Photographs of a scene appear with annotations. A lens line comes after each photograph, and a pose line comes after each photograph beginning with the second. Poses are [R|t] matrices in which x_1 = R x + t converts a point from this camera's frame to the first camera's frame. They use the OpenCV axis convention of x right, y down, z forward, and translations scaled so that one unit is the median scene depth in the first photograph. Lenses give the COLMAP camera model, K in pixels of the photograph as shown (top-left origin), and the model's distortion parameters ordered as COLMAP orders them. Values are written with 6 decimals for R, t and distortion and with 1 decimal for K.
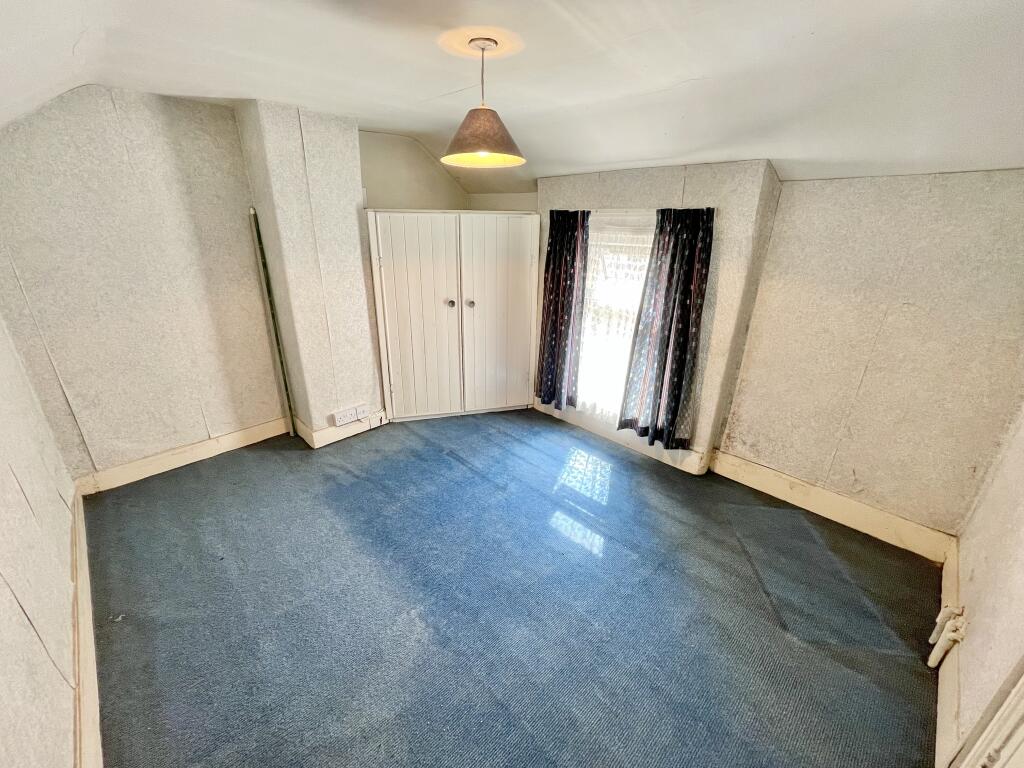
lens RADIAL K [[412.7, 0, 508.2], [0, 412.7, 378.6], [0, 0, 1]] dist [-0.005702, 0.001260]
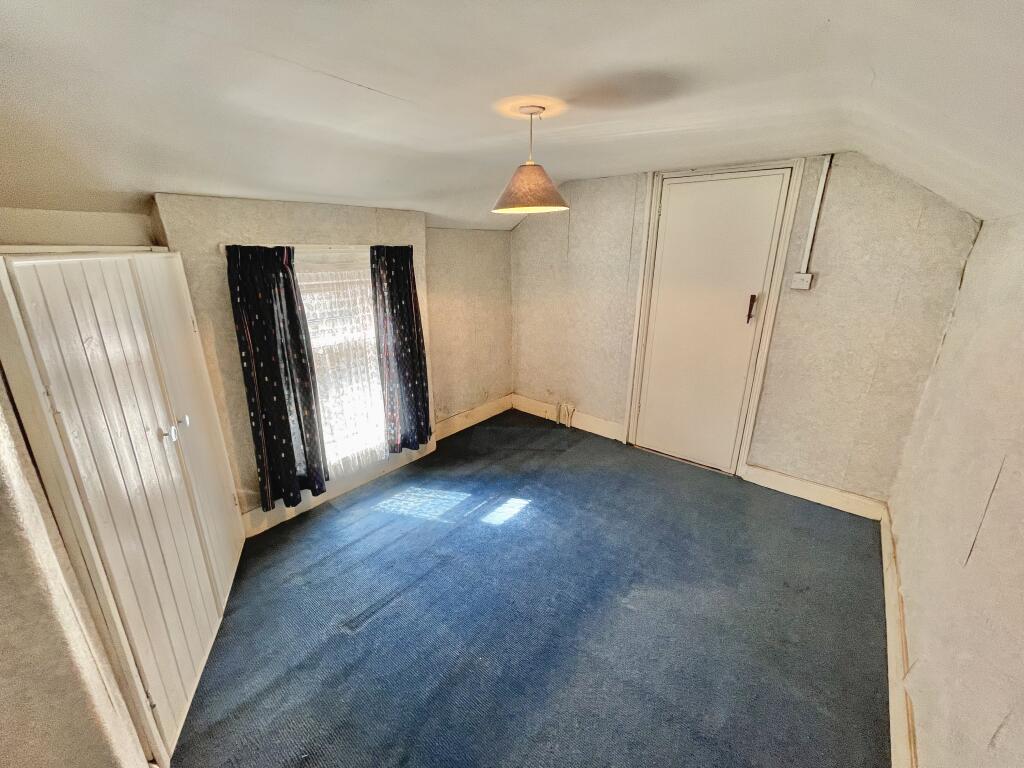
lens RADIAL K [[412.7, 0, 509.3], [0, 412.7, 382.0], [0, 0, 1]] dist [-0.005702, 0.001260]
pose [[-0.100666, -0.318079, 0.942705, -0.760658], [0.356227, 0.873178, 0.332660, -0.317066], [-0.928961, 0.369305, 0.025409, 0.737971]]
